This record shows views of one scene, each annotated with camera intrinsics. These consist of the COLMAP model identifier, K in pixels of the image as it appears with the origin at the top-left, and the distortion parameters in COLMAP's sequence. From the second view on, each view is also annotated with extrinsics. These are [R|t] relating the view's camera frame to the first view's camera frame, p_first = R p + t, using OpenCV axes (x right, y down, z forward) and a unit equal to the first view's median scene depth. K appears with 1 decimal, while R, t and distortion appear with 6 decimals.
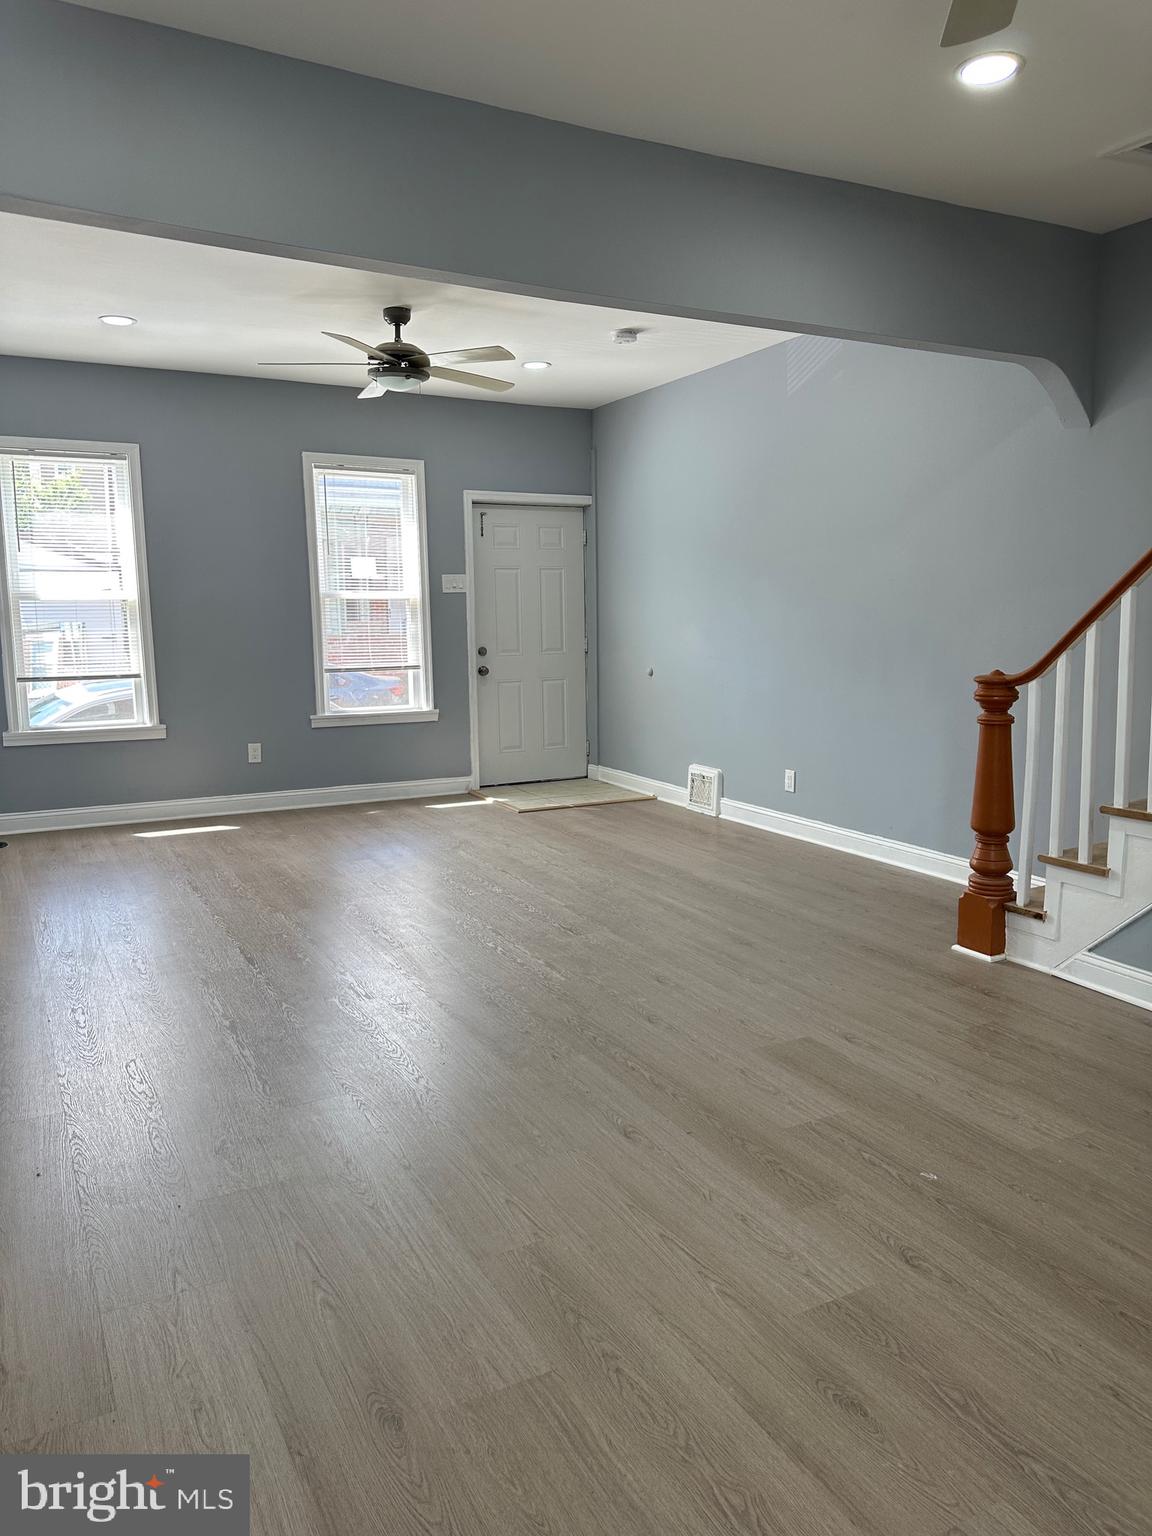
lens RADIAL K [[1061.6, 0, 572.3], [0, 1061.6, 775.8], [0, 0, 1]] dist [0.089131, -0.171232]
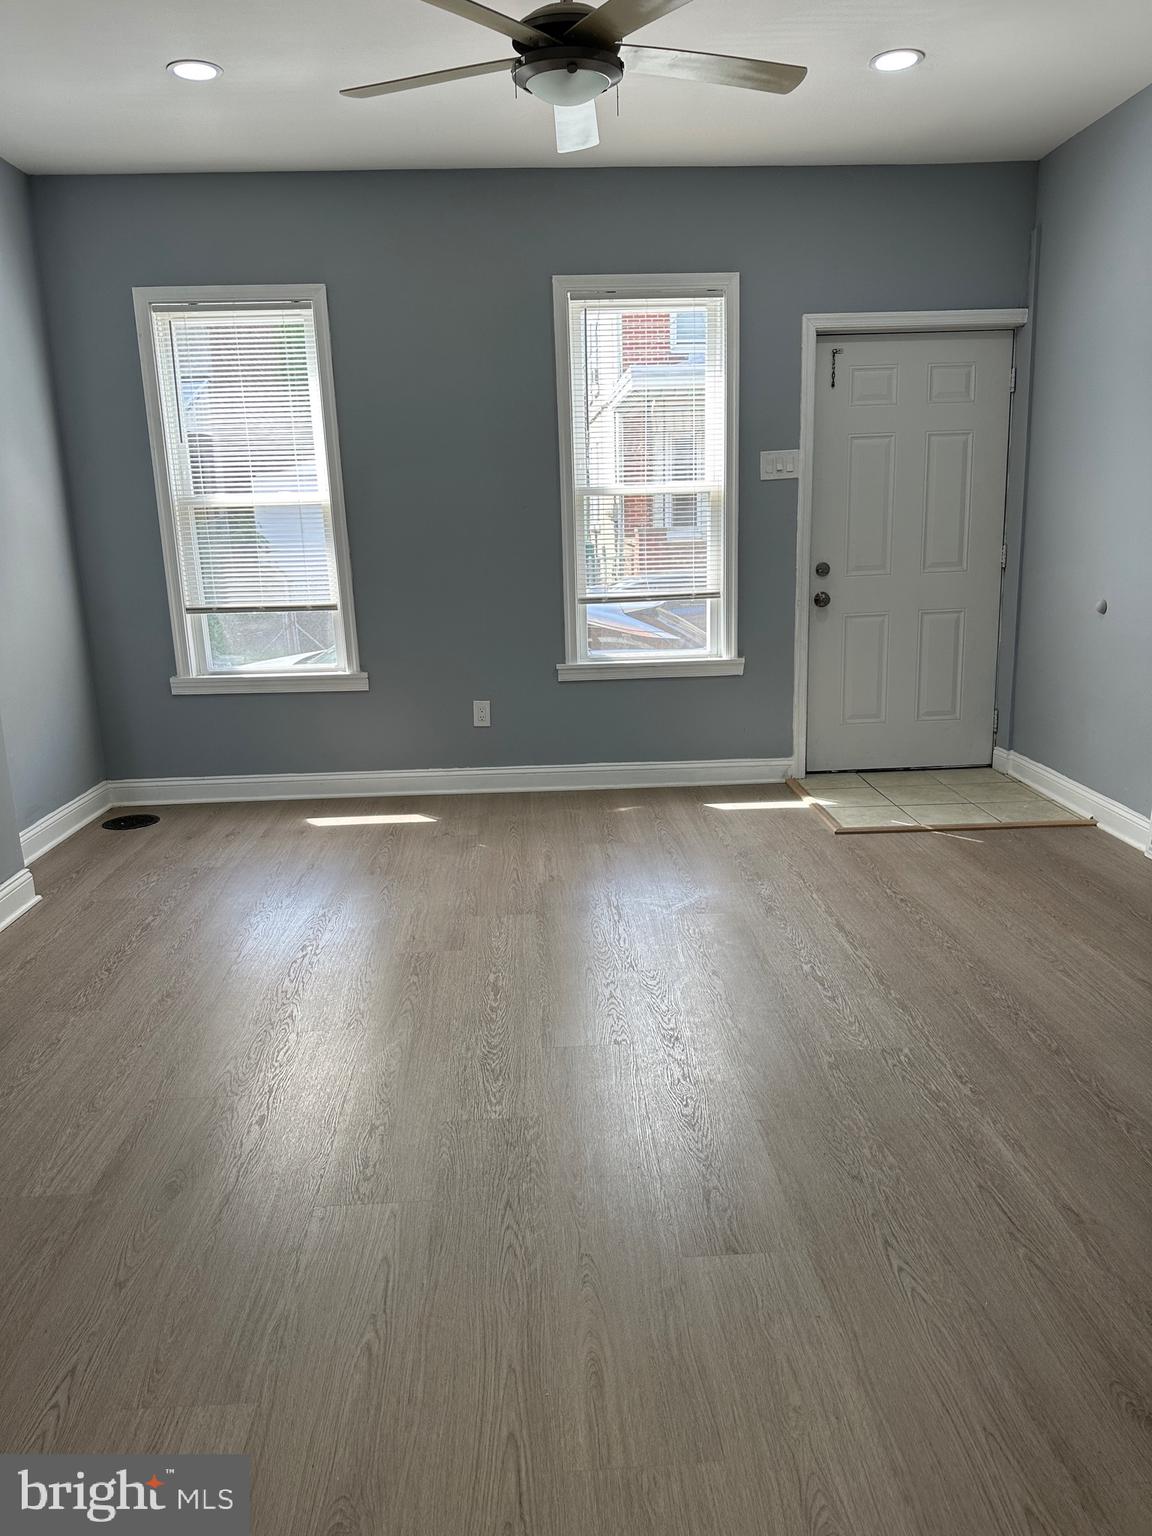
lens RADIAL K [[1085.2, 0, 571.4], [0, 1085.2, 755.4], [0, 0, 1]] dist [0.198589, -0.393956]
pose [[0.903269, 0.075766, -0.422331, 0.073801], [-0.044635, 0.995538, 0.083136, -0.054516], [0.426746, -0.056243, 0.902621, 0.327902]]
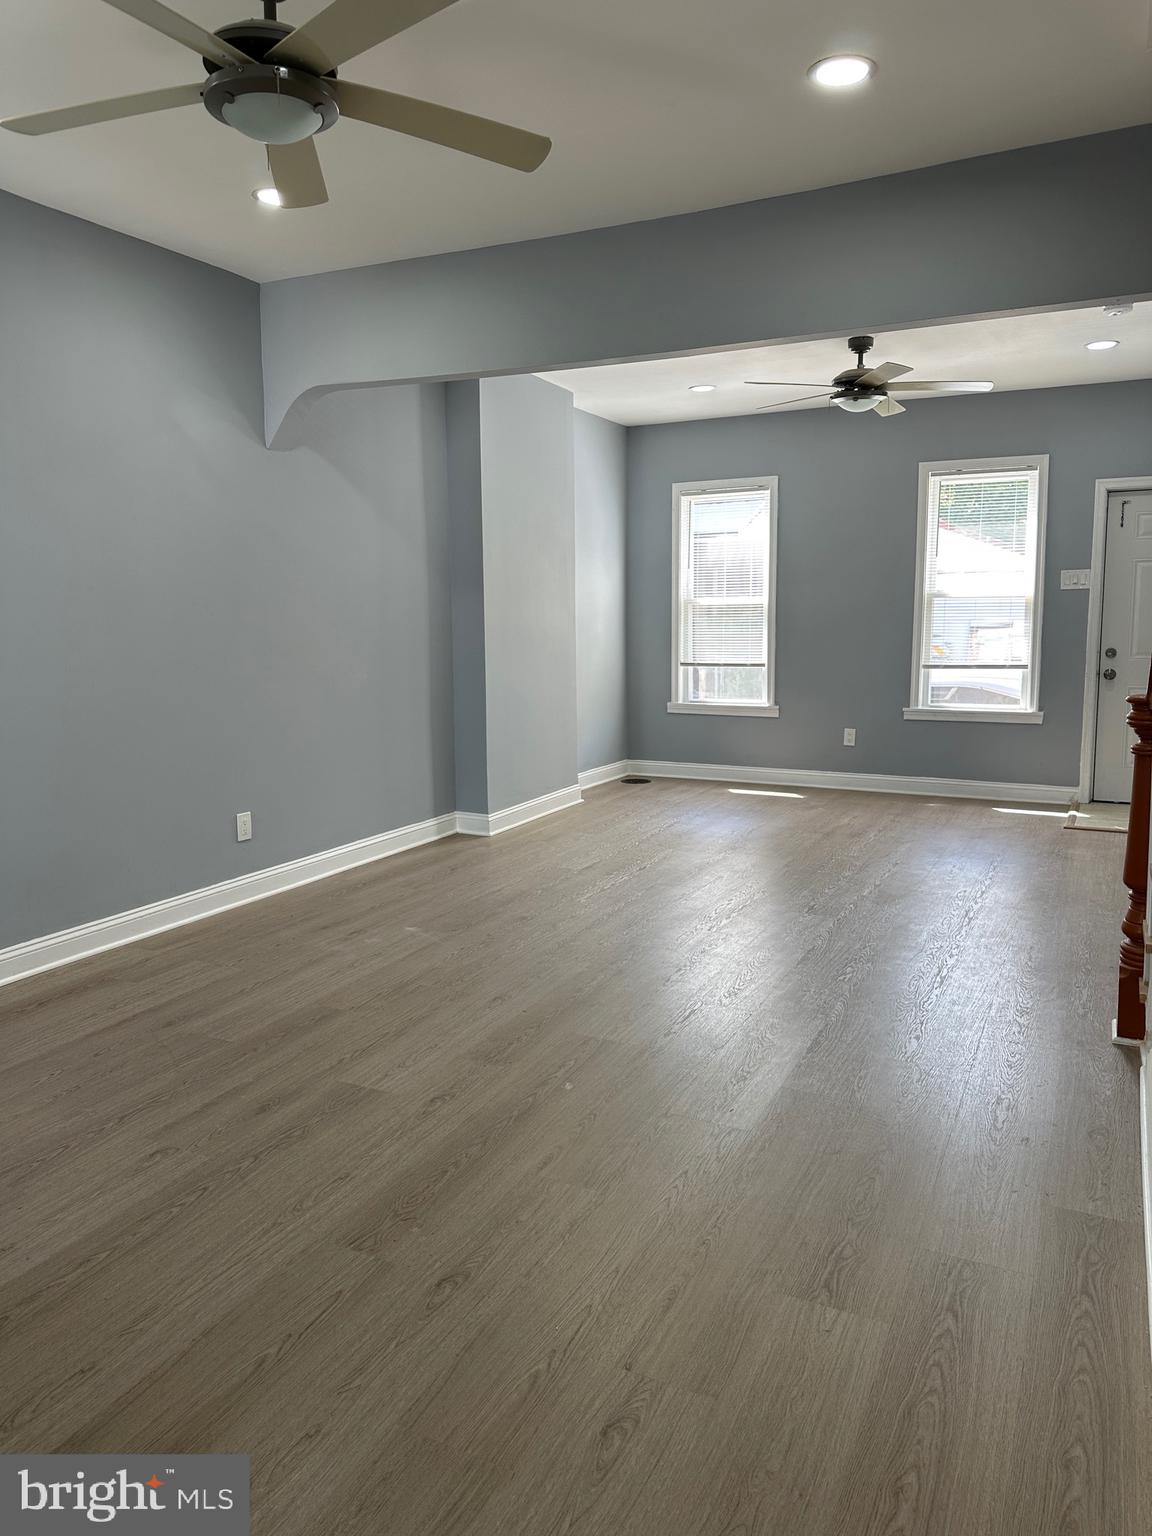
lens RADIAL K [[1072.3, 0, 564.1], [0, 1072.3, 757.3], [0, 0, 1]] dist [0.105588, -0.145956]
pose [[0.579189, 0.109762, -0.807770, 0.425005], [-0.120782, 0.991512, 0.048126, -0.017654], [0.806196, 0.069690, 0.587530, 0.085719]]
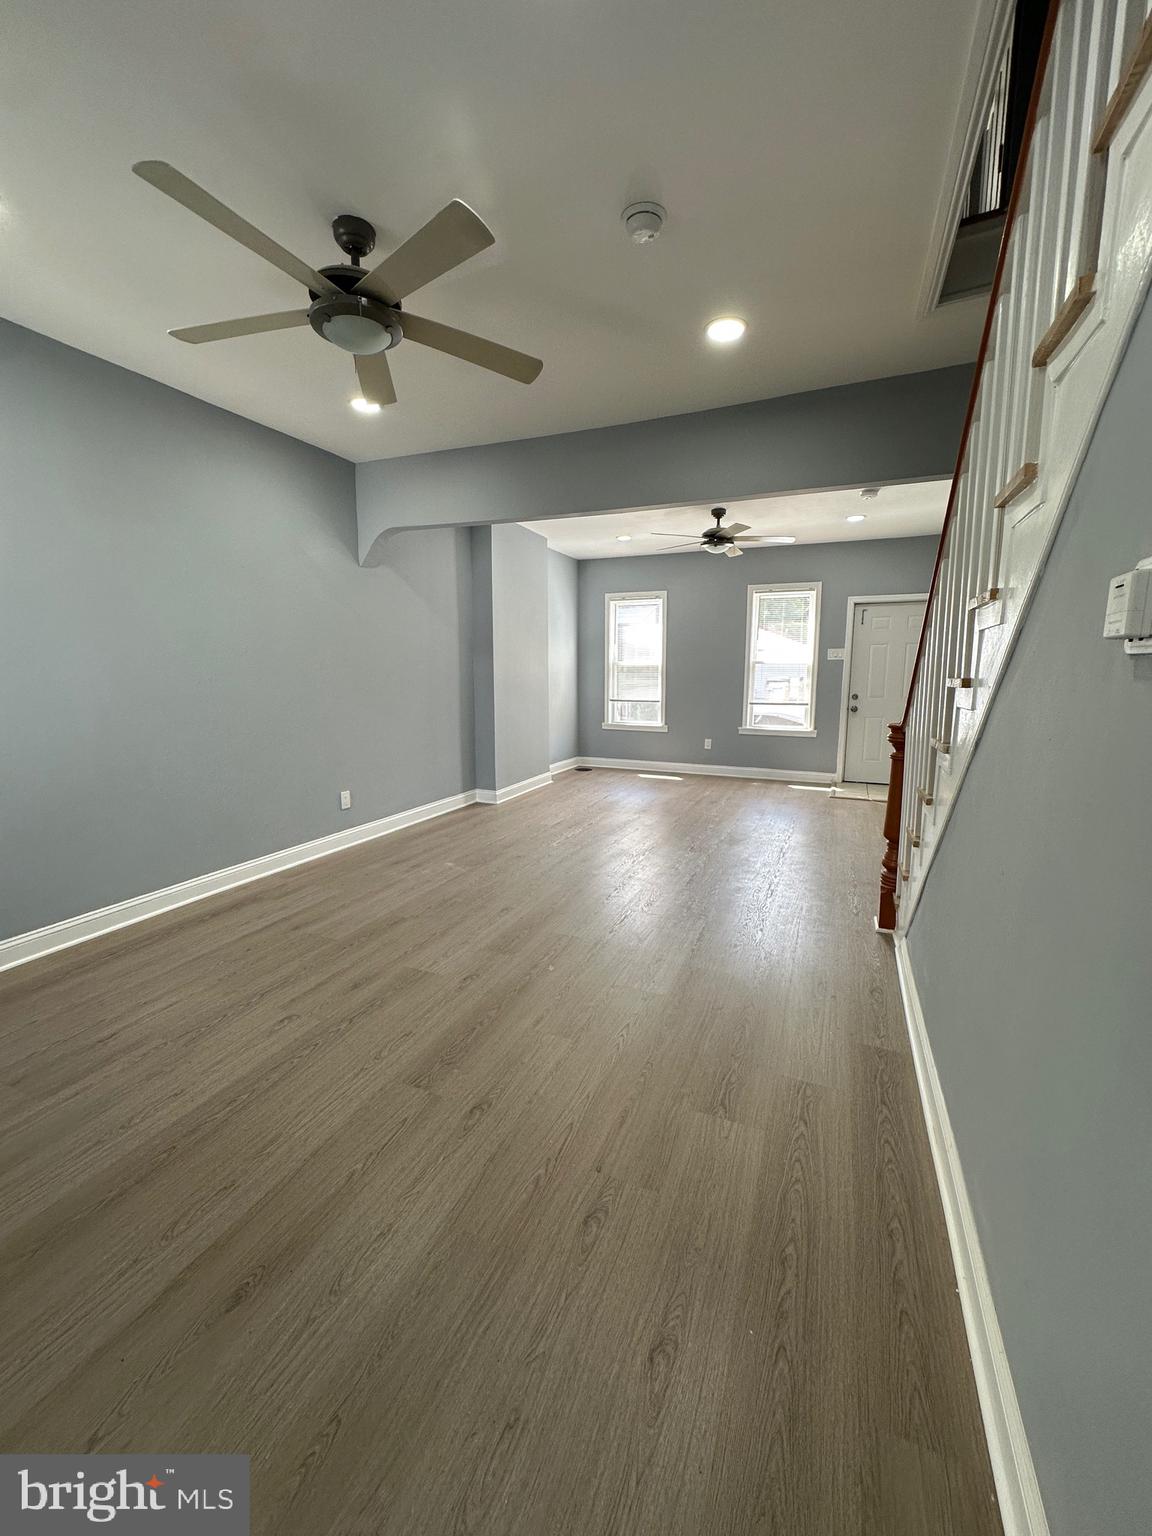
lens RADIAL K [[615.0, 0, 576.0], [0, 615.0, 768.0], [0, 0, 1]] dist [-0.003032, 0.000911]
pose [[0.628988, 0.130095, -0.766452, 0.386470], [-0.126033, 0.989921, 0.064597, -0.019381], [0.767131, 0.055967, 0.639045, 0.104604]]
